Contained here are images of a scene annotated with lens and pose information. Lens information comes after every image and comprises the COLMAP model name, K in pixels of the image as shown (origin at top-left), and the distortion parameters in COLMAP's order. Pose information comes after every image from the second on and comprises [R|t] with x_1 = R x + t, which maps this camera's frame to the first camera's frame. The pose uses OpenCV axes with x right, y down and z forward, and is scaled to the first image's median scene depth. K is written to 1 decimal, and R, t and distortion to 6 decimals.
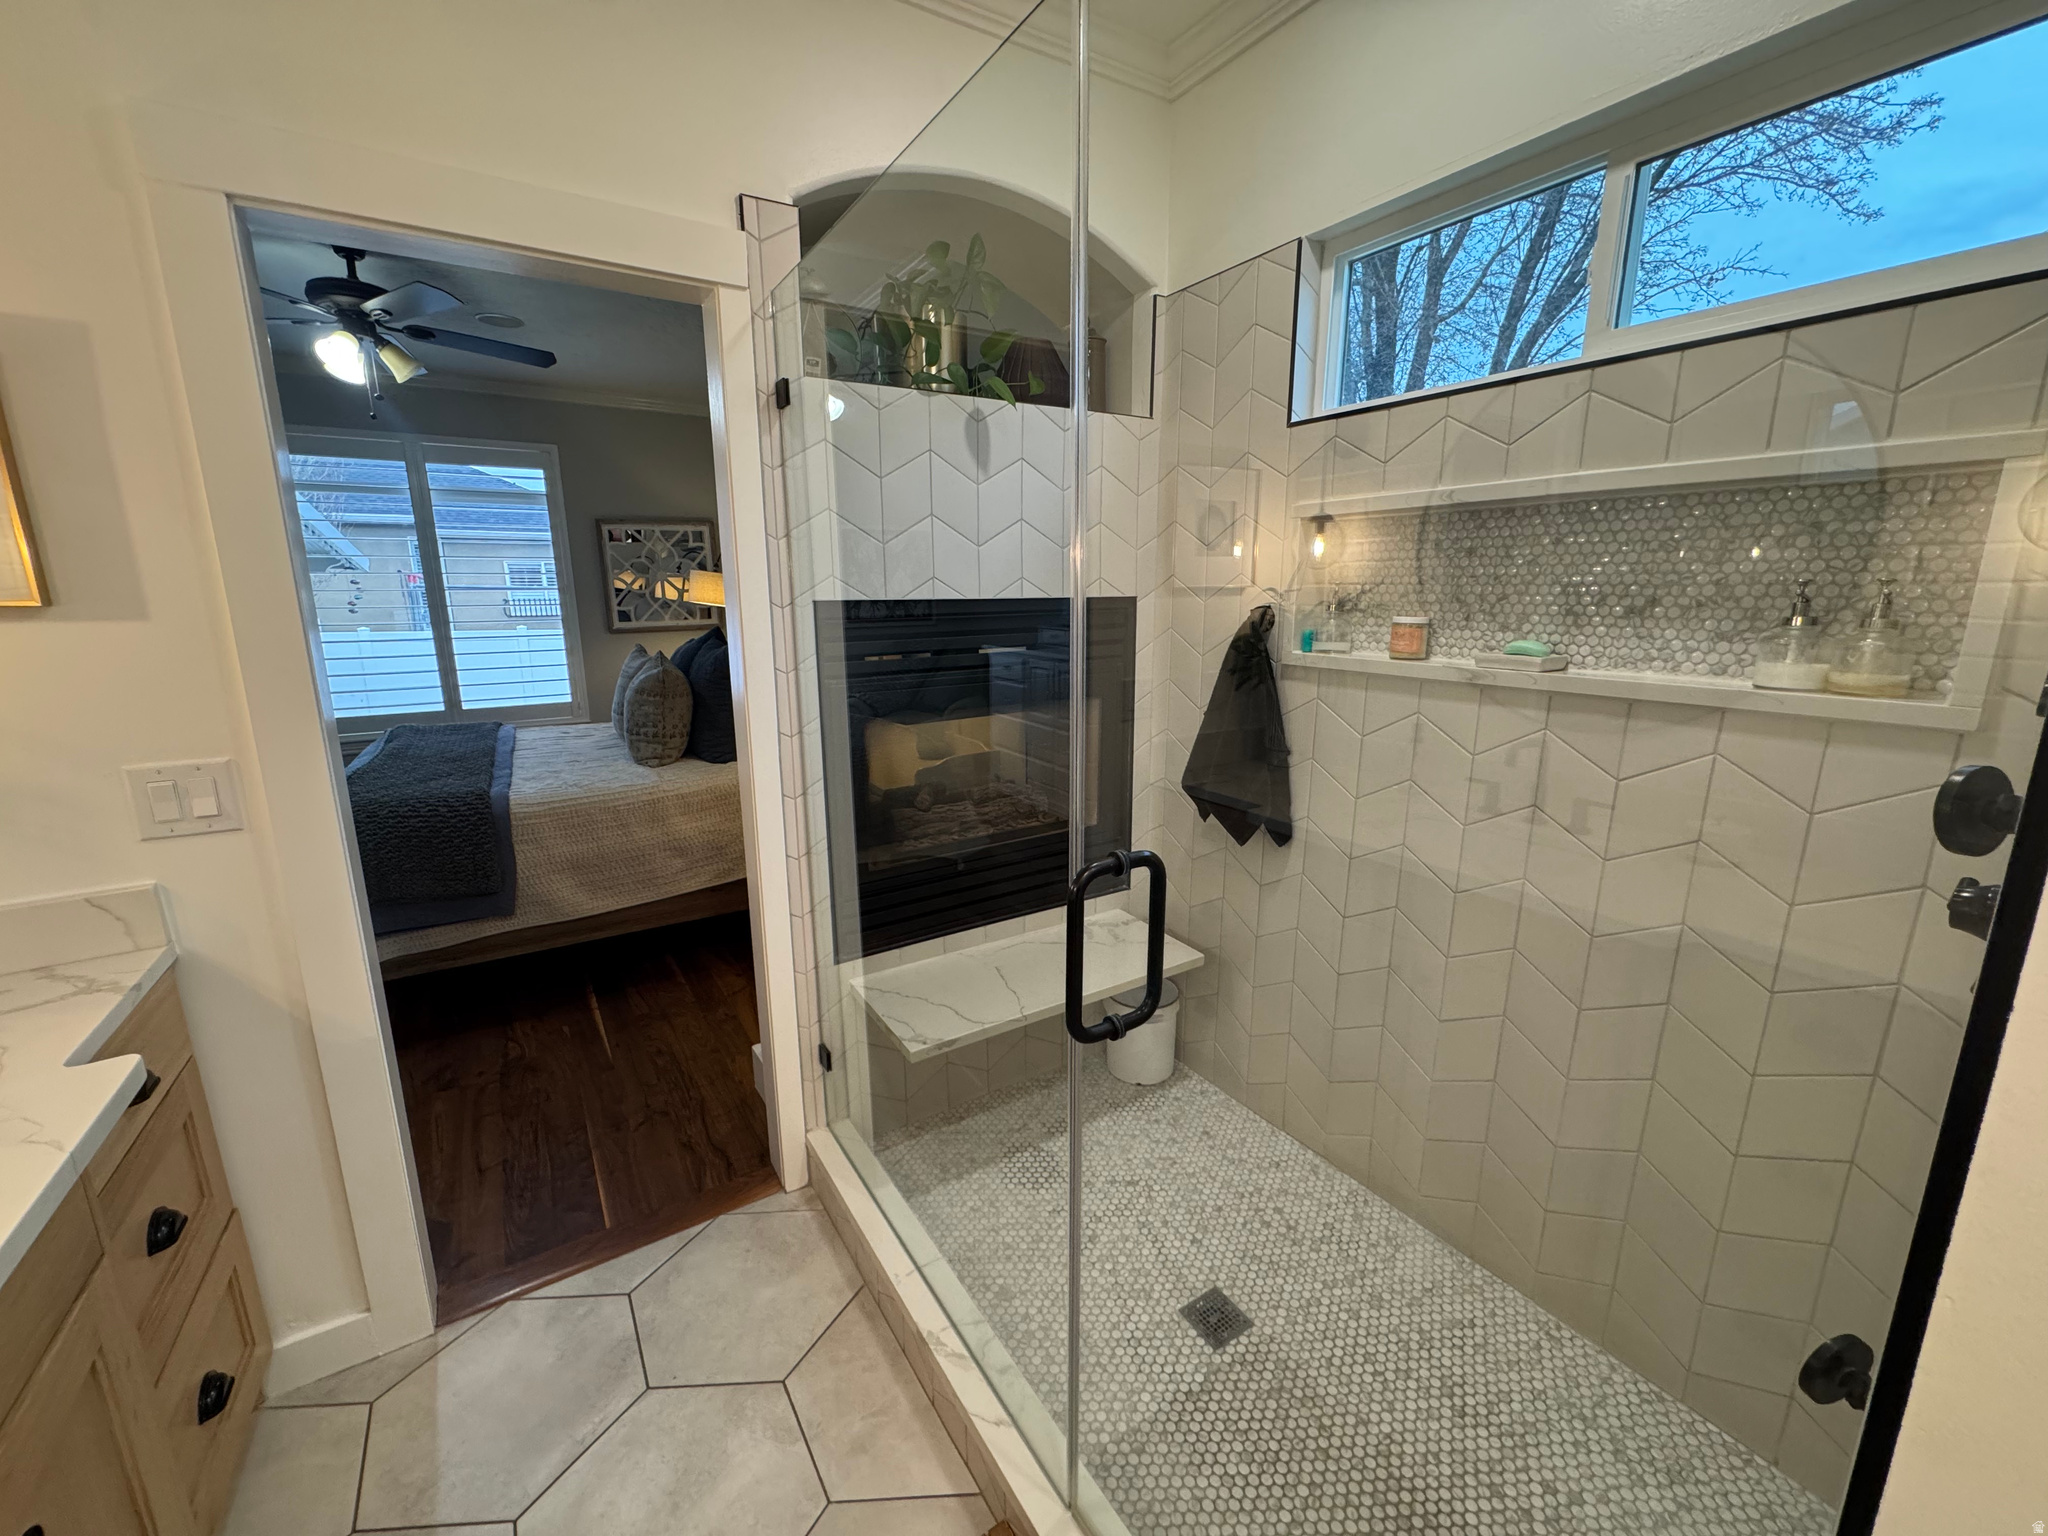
lens RADIAL K [[814.7, 0, 1019.1], [0, 814.7, 767.0], [0, 0, 1]] dist [-0.003509, 0.000798]
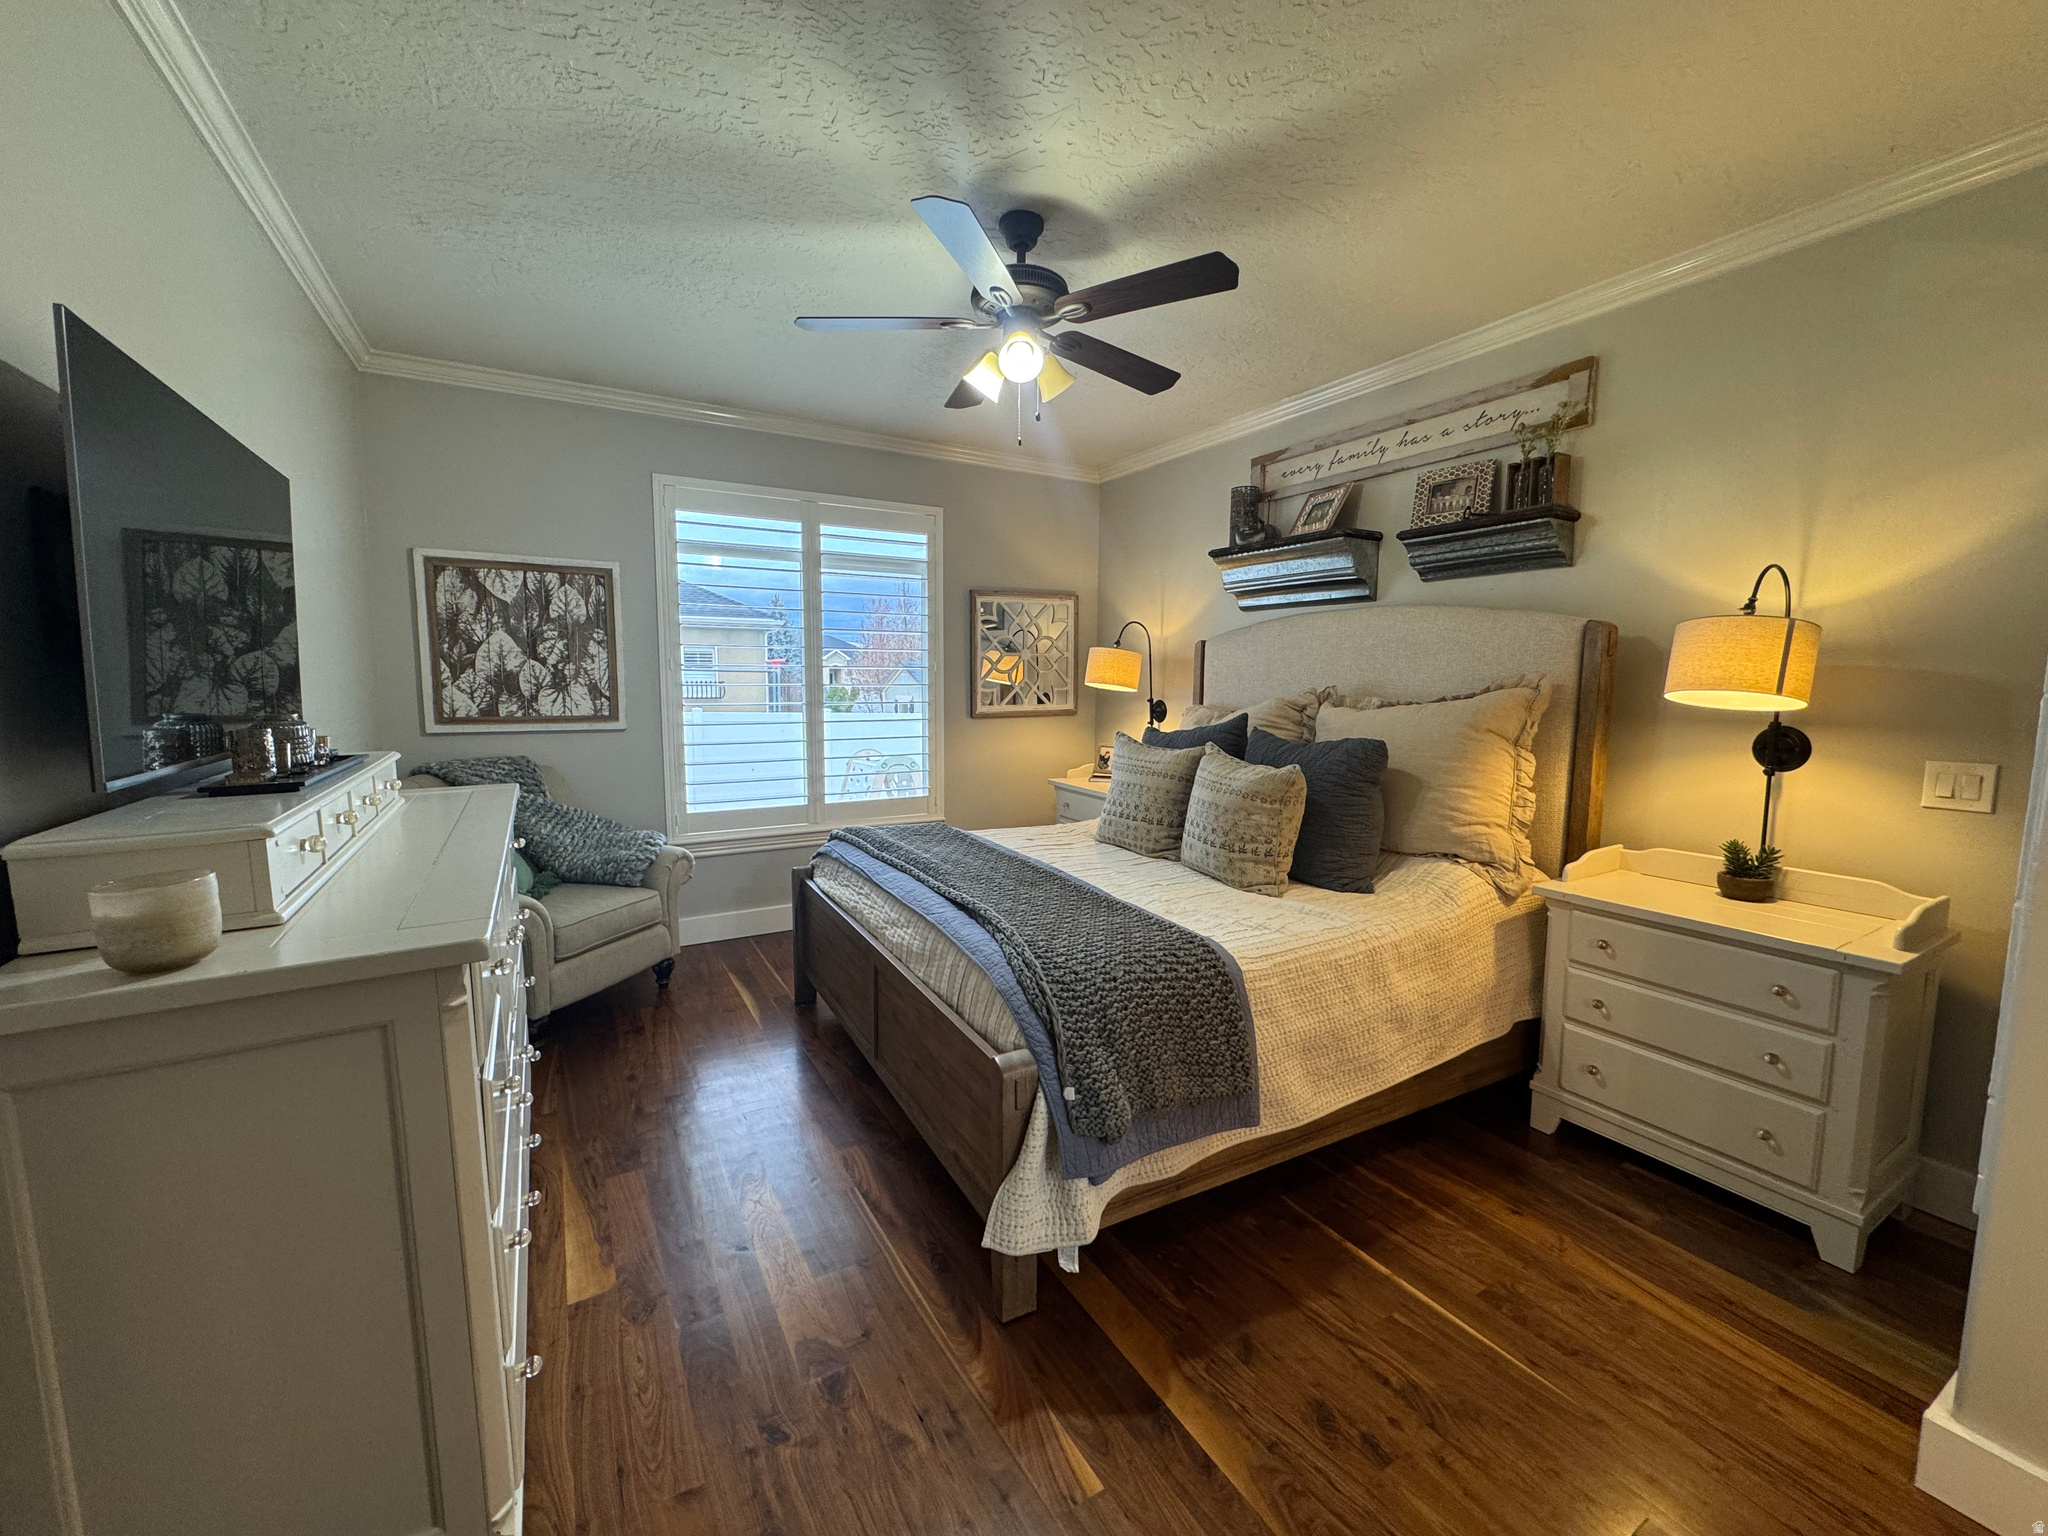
lens RADIAL K [[814.7, 0, 1024.5], [0, 814.7, 765.6], [0, 0, 1]] dist [-0.003509, 0.000798]
pose [[0.999328, 0.016386, -0.032774, -0.452294], [-0.019816, 0.994037, -0.107230, -0.023960], [0.030822, 0.107808, 0.993694, 0.155494]]
